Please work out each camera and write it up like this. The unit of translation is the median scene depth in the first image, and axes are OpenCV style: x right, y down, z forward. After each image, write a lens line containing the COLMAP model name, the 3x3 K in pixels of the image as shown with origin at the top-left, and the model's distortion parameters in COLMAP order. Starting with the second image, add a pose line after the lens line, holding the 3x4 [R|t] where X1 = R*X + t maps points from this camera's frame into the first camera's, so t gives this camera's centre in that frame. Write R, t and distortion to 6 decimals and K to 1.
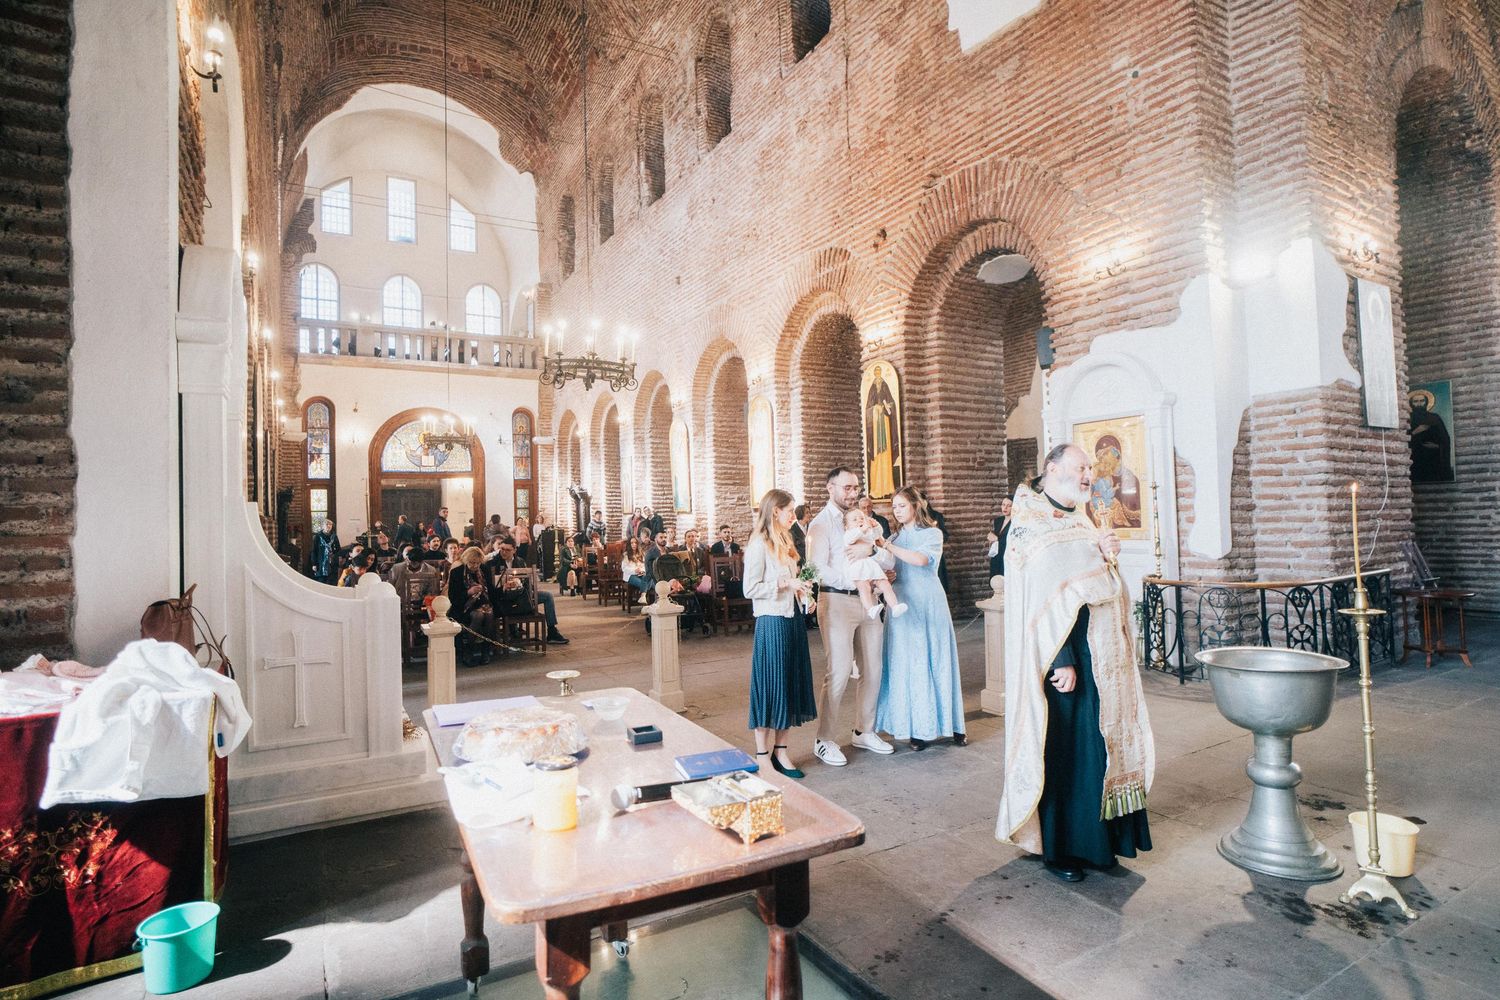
lens RADIAL K [[798.6, 0, 752.7], [0, 798.6, 494.7], [0, 0, 1]] dist [-0.051379, 0.026735]
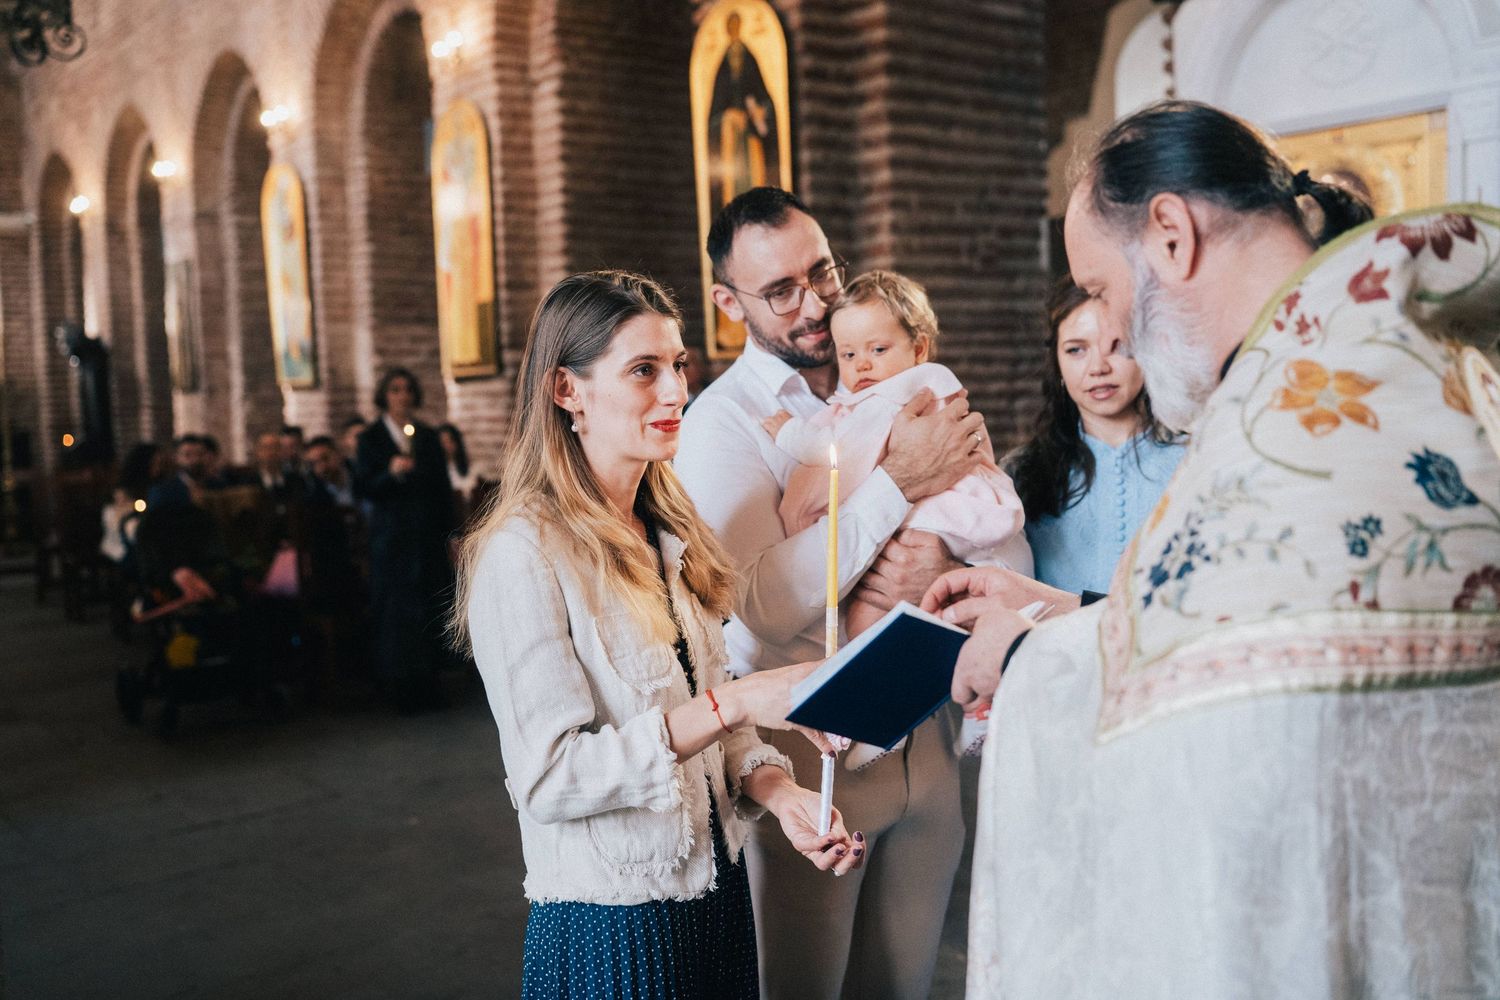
lens RADIAL K [[1469.3, 0, 747.8], [0, 1469.3, 500.0], [0, 0, 1]] dist [-0.023530, 0.000000]
pose [[0.990978, -0.020930, 0.132377, 0.063800], [0.007060, 0.994511, 0.104392, 0.003309], [-0.133835, -0.102515, 0.985687, 0.265144]]
